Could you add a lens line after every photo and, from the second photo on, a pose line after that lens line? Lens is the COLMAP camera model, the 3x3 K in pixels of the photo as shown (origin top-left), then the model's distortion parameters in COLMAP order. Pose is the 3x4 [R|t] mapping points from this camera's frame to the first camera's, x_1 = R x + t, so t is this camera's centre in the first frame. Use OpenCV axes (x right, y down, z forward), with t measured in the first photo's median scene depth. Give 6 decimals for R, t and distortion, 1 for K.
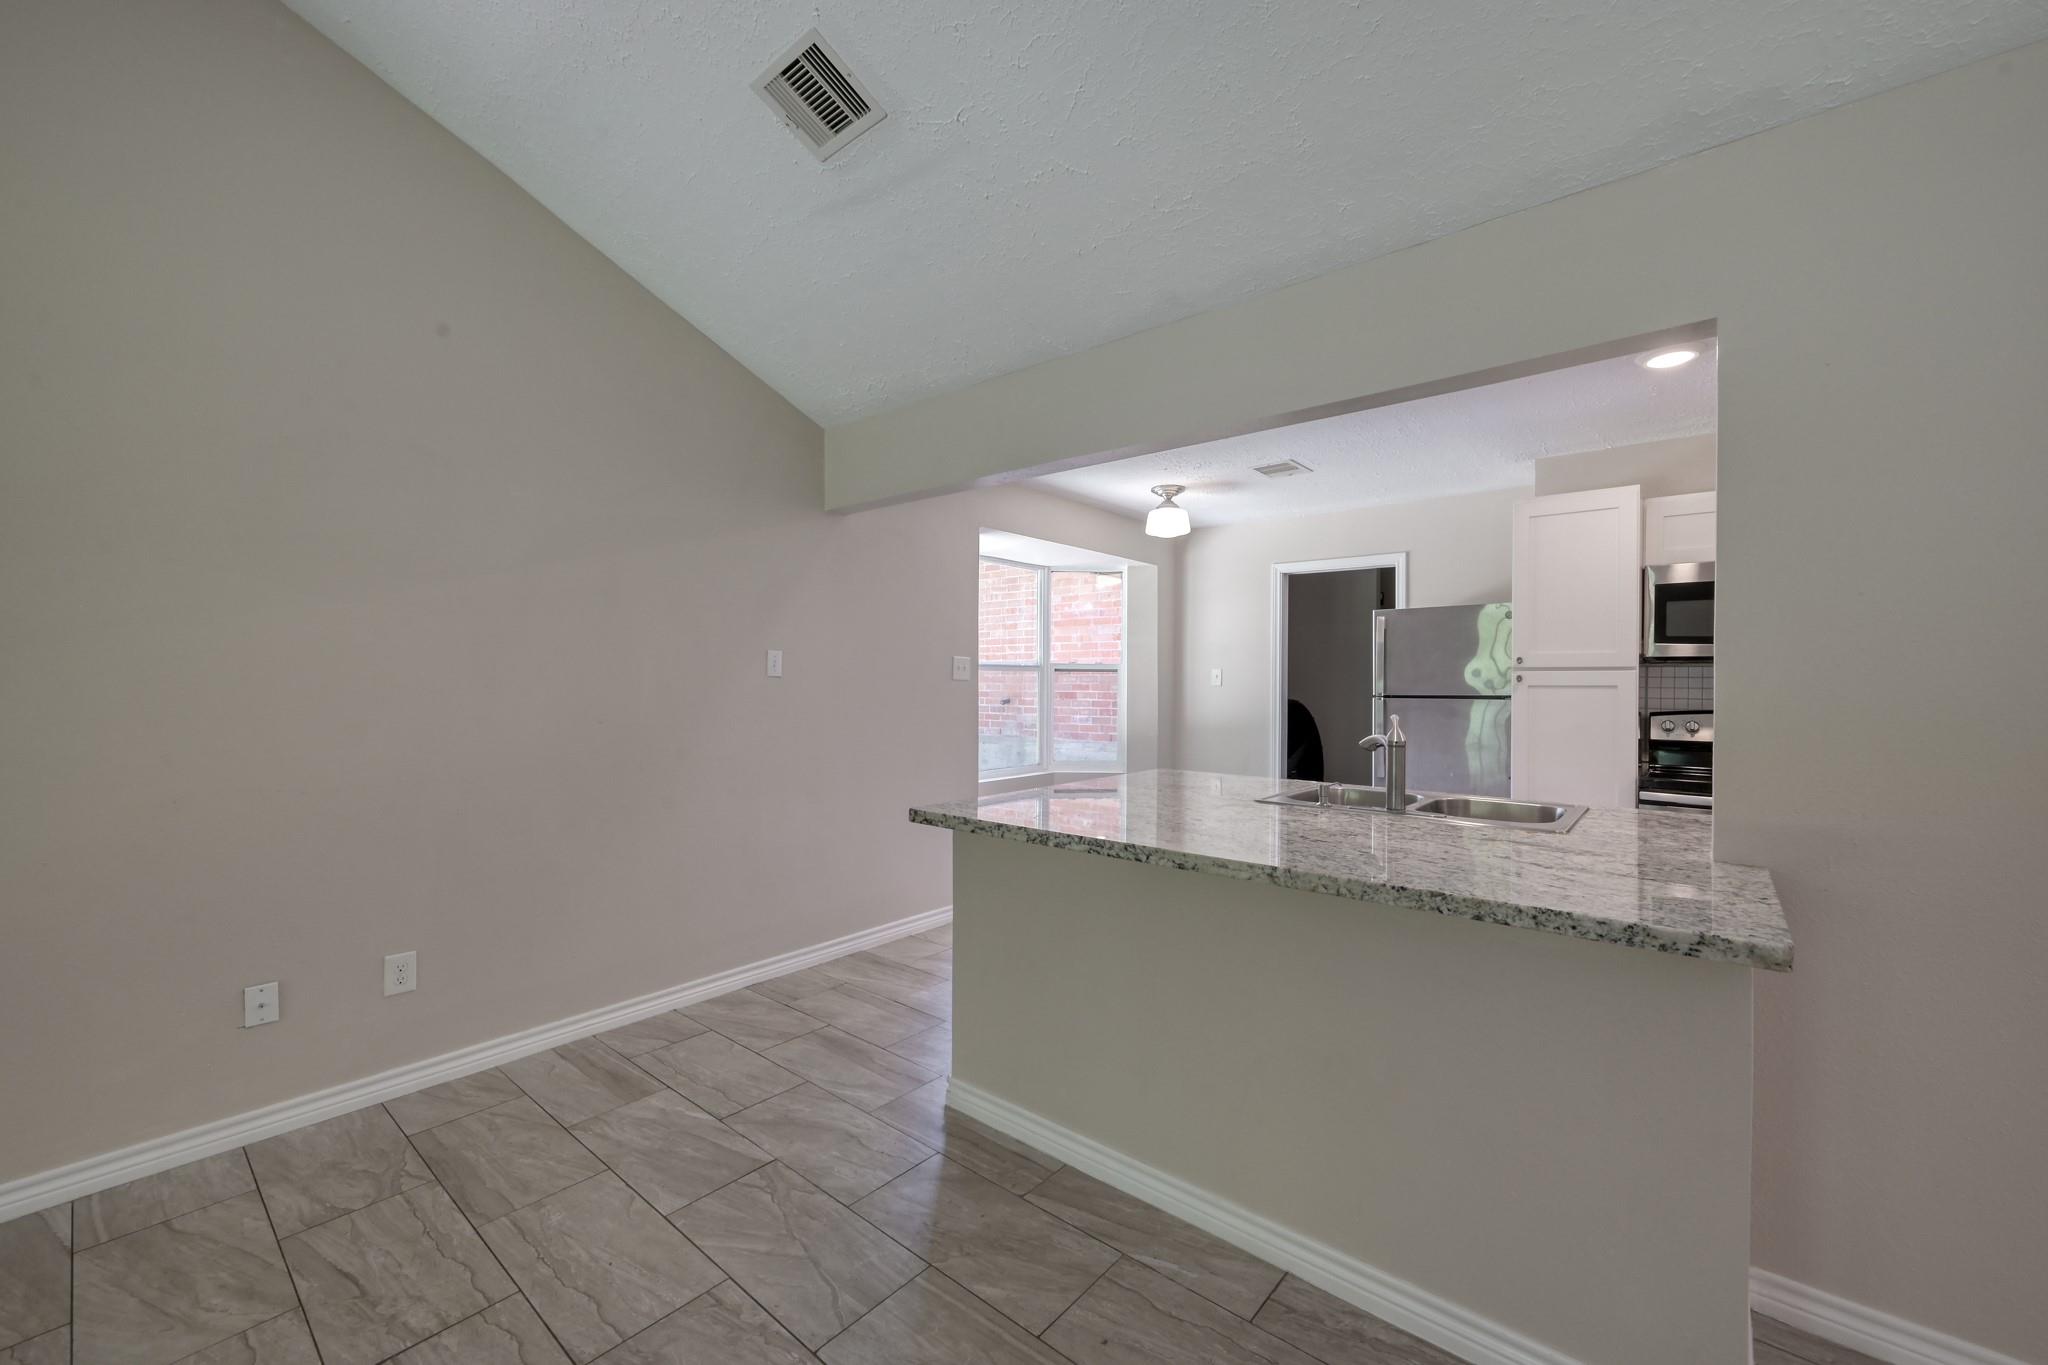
lens RADIAL K [[800.3, 0, 1033.5], [0, 800.3, 683.8], [0, 0, 1]] dist [-0.002311, -0.000115]
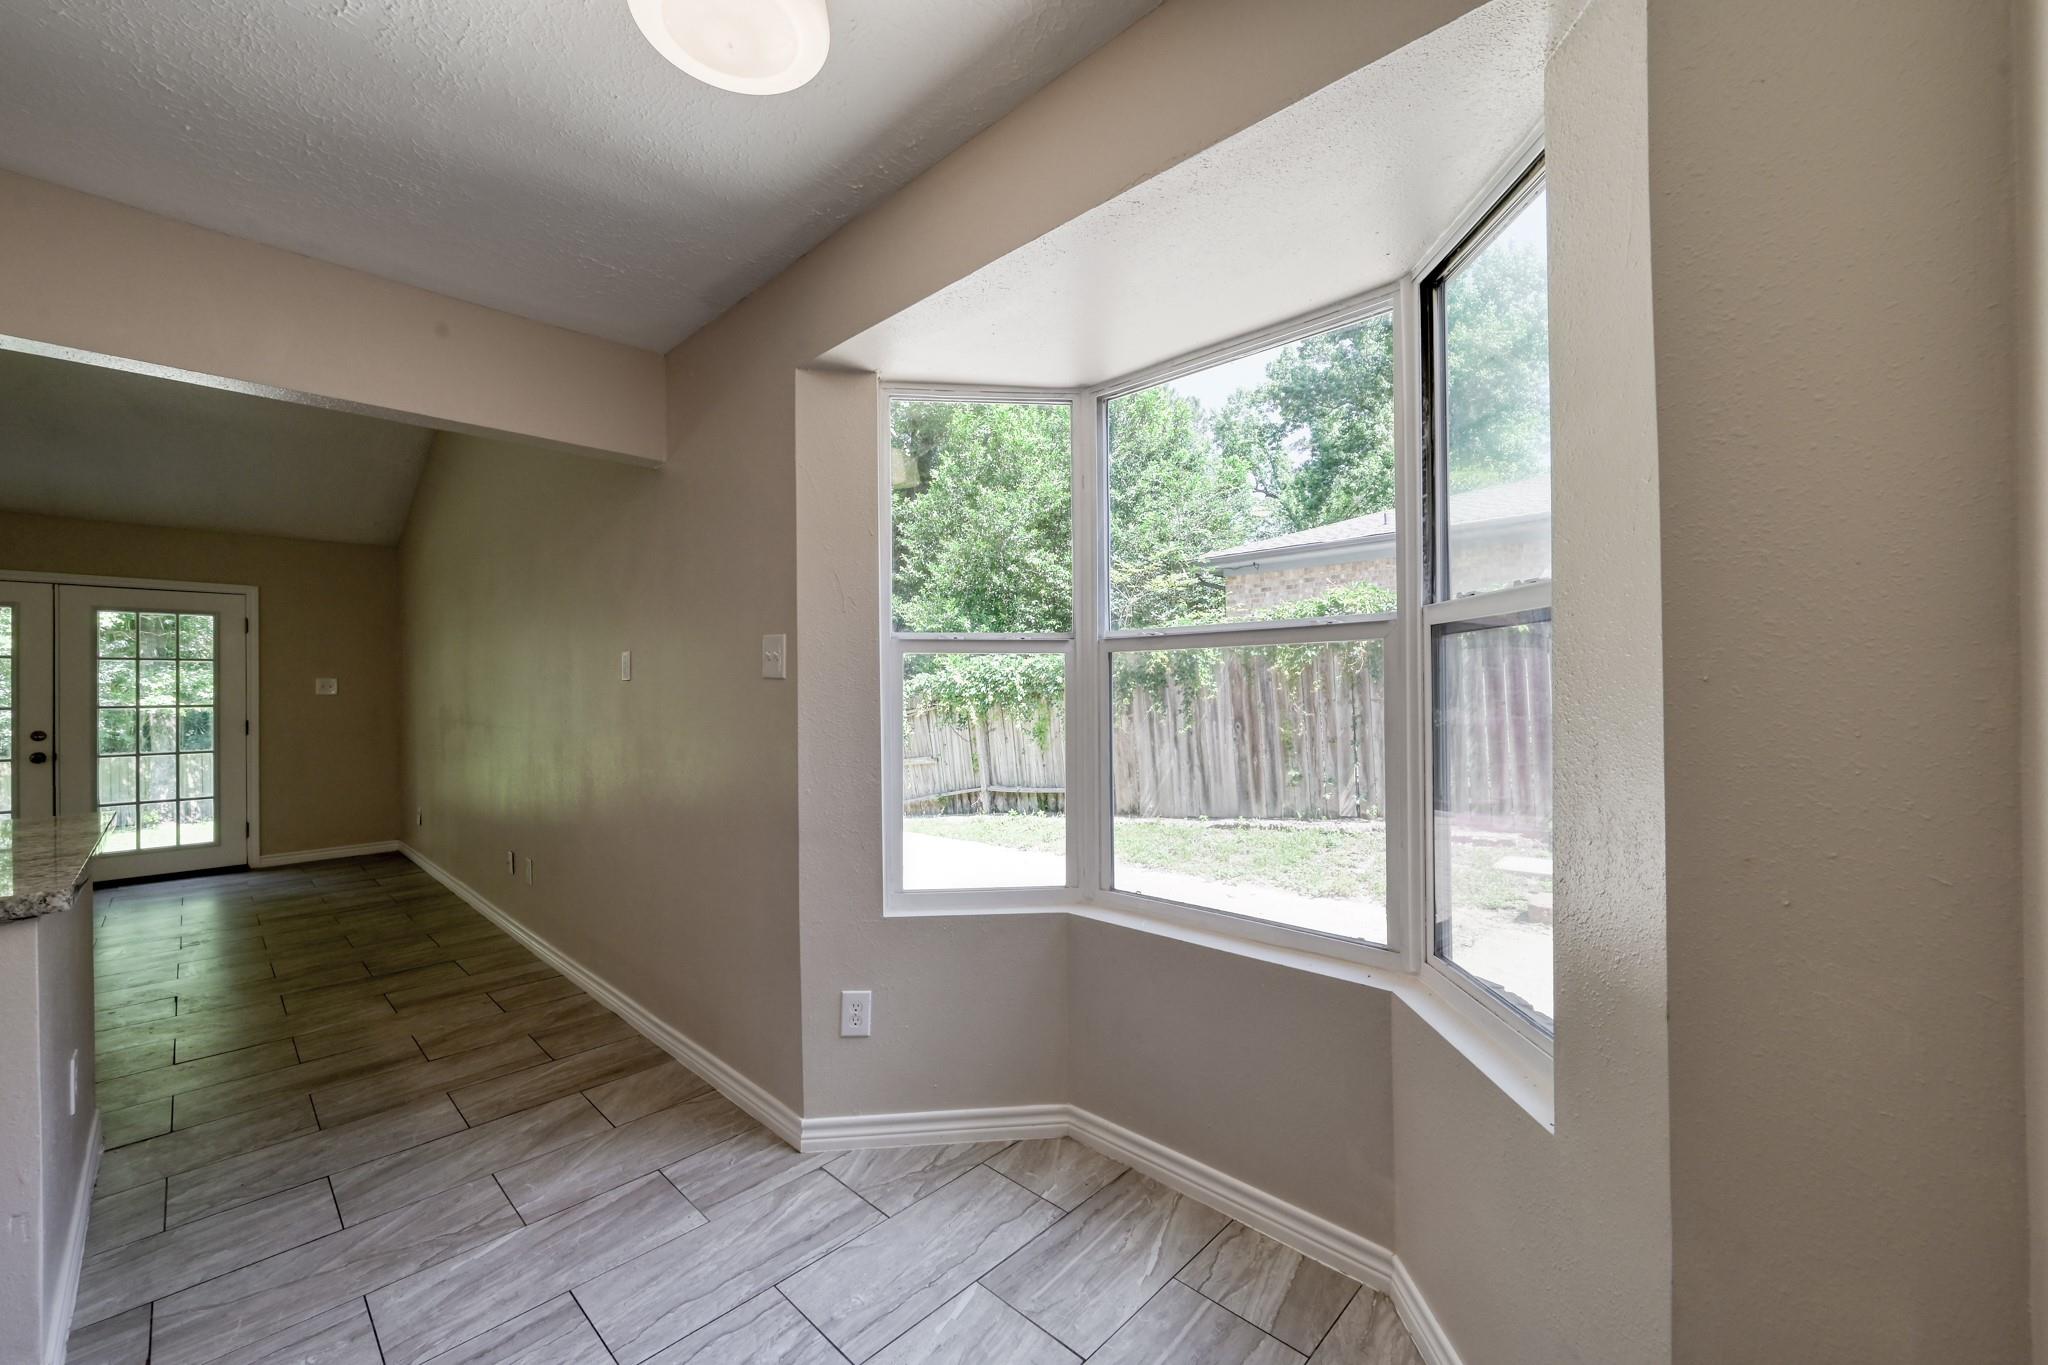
lens RADIAL K [[808.3, 0, 1027.1], [0, 808.3, 685.1], [0, 0, 1]] dist [-0.000923, -0.000218]
pose [[-0.064890, -0.004668, -0.997882, 0.615273], [0.005560, 0.999972, -0.005039, 0.005336], [0.997877, -0.005875, -0.064862, 1.722752]]
